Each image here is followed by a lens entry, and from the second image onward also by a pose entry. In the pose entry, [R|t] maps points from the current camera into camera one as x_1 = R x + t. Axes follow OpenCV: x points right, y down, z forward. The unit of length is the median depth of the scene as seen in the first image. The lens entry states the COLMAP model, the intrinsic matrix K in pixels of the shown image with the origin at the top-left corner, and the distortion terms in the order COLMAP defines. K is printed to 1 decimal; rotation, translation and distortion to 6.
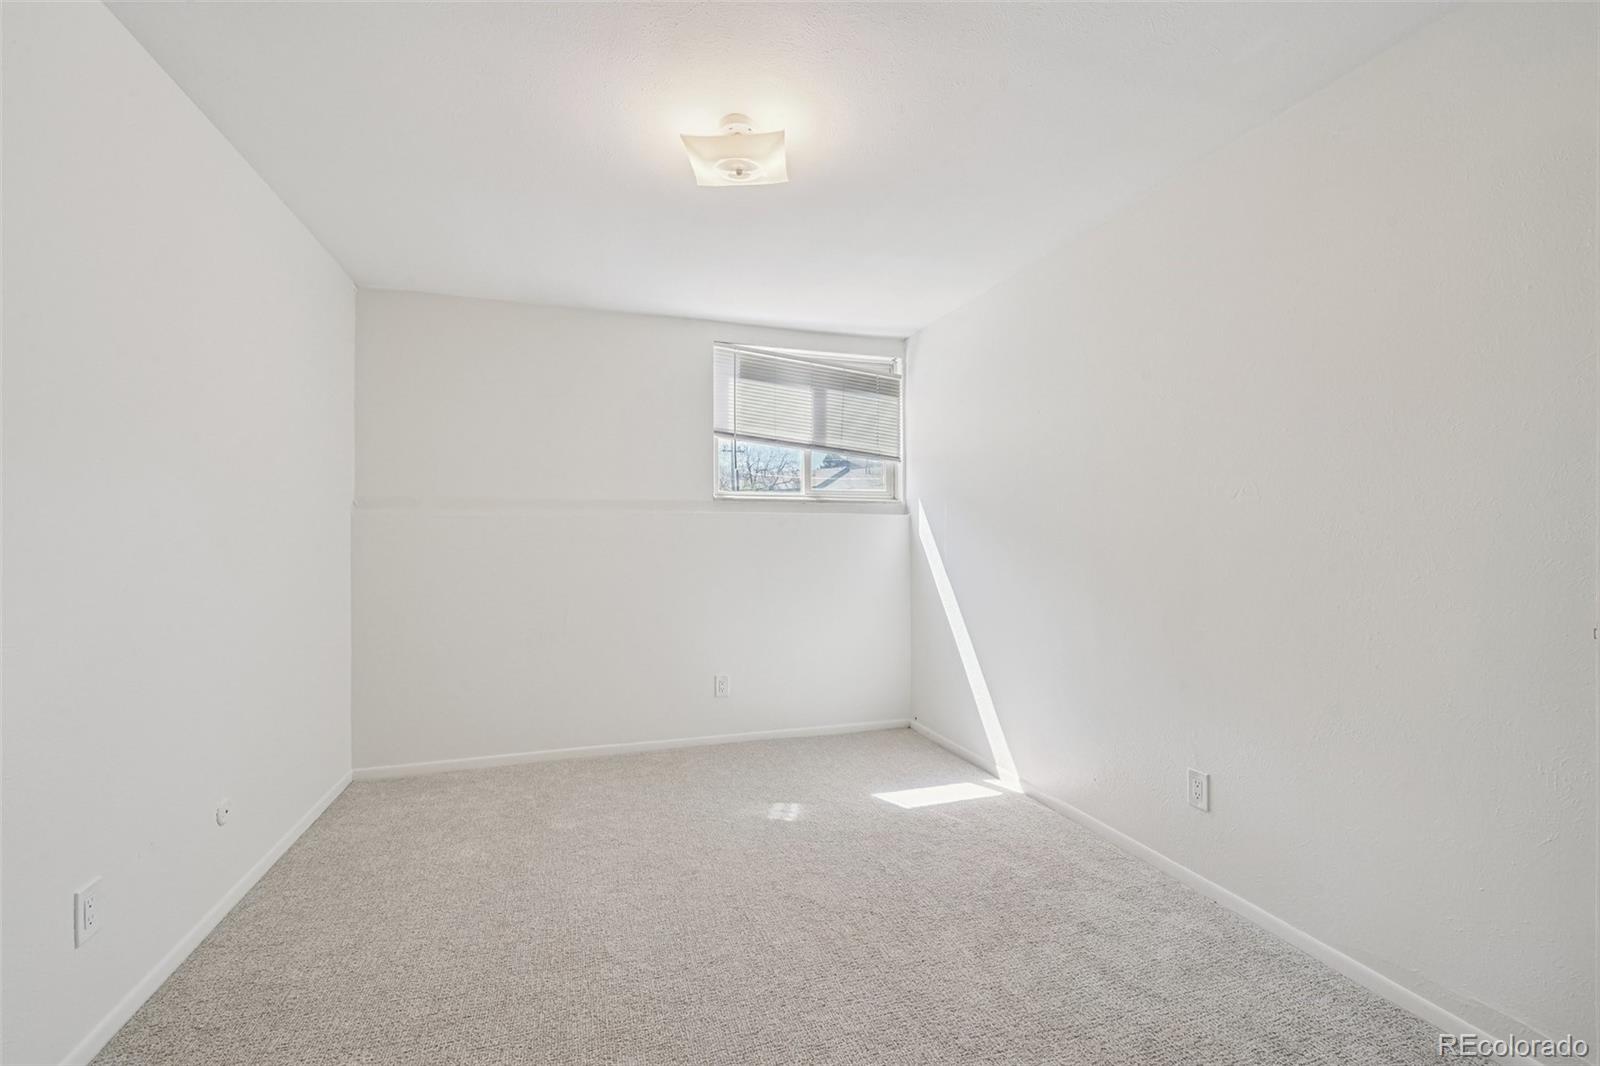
lens RADIAL K [[698.6, 0, 800.2], [0, 698.6, 524.5], [0, 0, 1]] dist [0.000493, -0.000036]
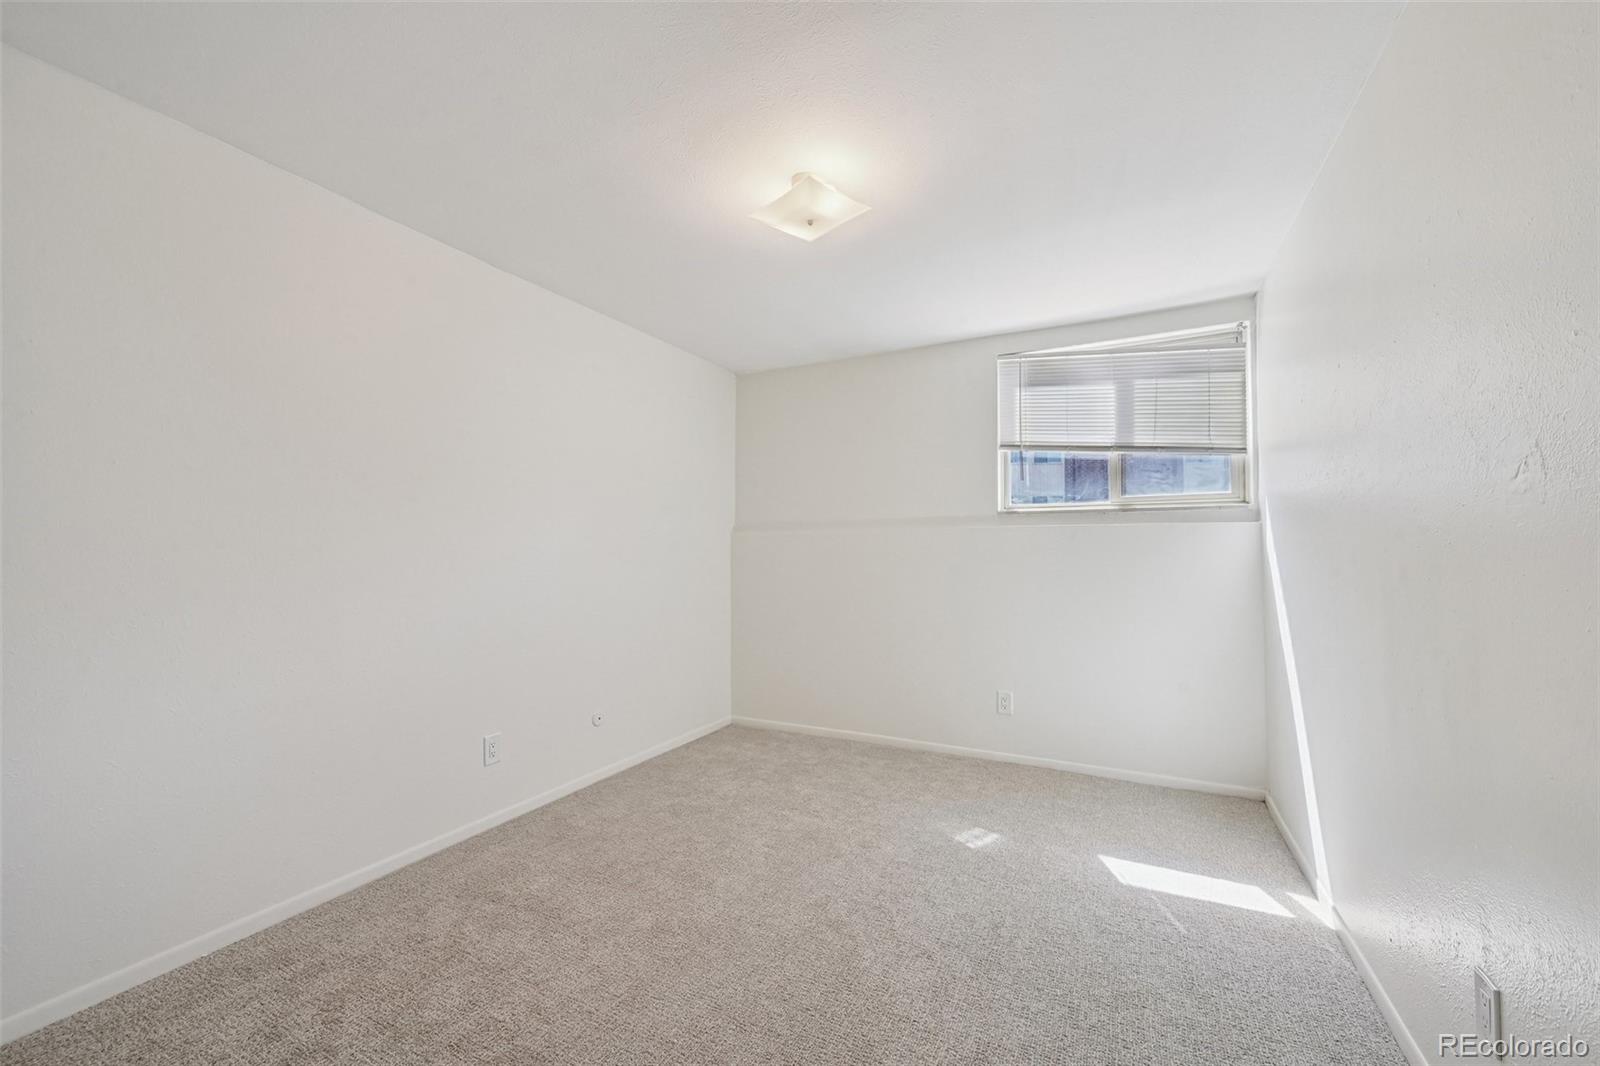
lens RADIAL K [[652.8, 0, 800.9], [0, 652.8, 528.6], [0, 0, 1]] dist [0.000565, 0.000306]
pose [[0.688760, -0.026824, -0.724493, 0.361542], [0.015454, 0.999631, -0.022320, 0.001932], [0.724825, 0.004177, 0.688921, 0.157113]]
